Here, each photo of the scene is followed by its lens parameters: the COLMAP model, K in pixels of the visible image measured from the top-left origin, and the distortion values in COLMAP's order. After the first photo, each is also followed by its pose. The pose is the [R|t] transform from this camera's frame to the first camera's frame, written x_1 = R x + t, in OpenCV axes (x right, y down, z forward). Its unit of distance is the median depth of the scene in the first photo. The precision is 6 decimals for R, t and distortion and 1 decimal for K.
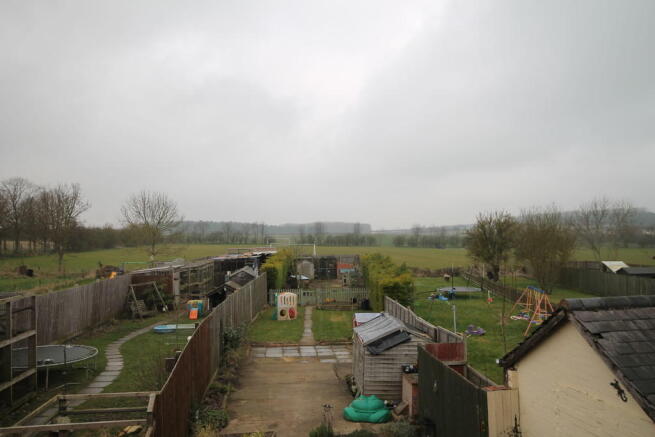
lens RADIAL K [[568.4, 0, 327.8], [0, 568.4, 219.3], [0, 0, 1]] dist [0.001534, 0.012738]
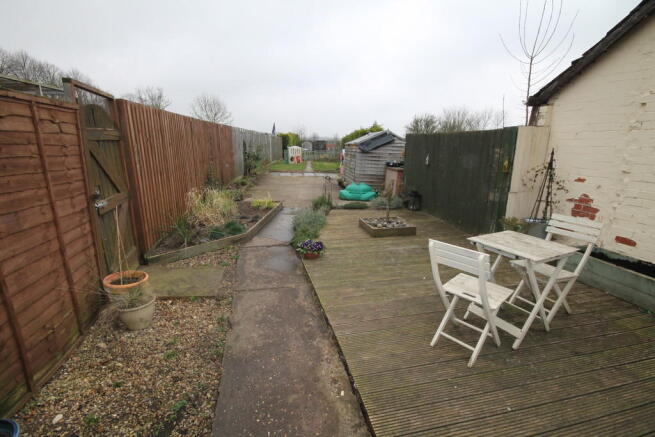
lens RADIAL K [[307.3, 0, 329.0], [0, 307.3, 218.0], [0, 0, 1]] dist [-0.003983, -0.000671]
pose [[0.999140, 0.018984, 0.036867, -0.008172], [-0.027873, 0.965709, 0.258125, 0.102250], [-0.030702, -0.258930, 0.965408, 0.162323]]
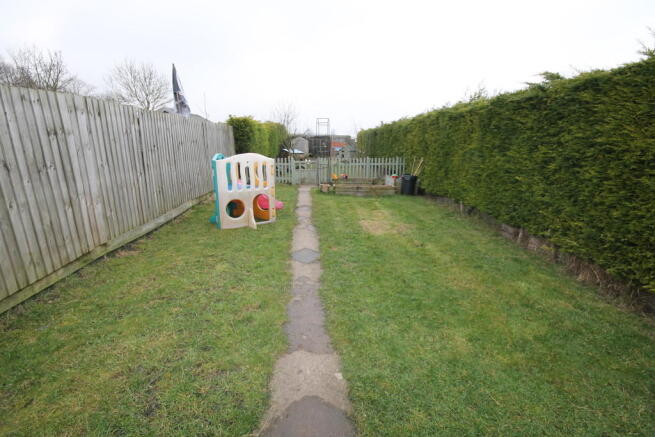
lens RADIAL K [[307.3, 0, 326.2], [0, 307.3, 219.7], [0, 0, 1]] dist [-0.003983, -0.000671]
pose [[0.999101, 0.001322, 0.042384, -0.028723], [-0.012820, 0.962158, 0.272190, 0.116900], [-0.040420, -0.272489, 0.961310, 0.804506]]
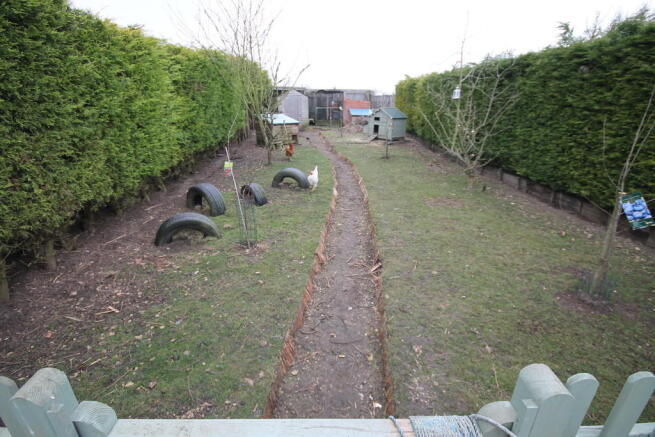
lens RADIAL K [[307.3, 0, 328.3], [0, 307.3, 216.3], [0, 0, 1]] dist [-0.003983, -0.000671]
pose [[0.998682, -0.000567, 0.051327, -0.035725], [-0.019012, 0.924734, 0.380140, 0.128609], [-0.047679, -0.380614, 0.923504, 1.194876]]
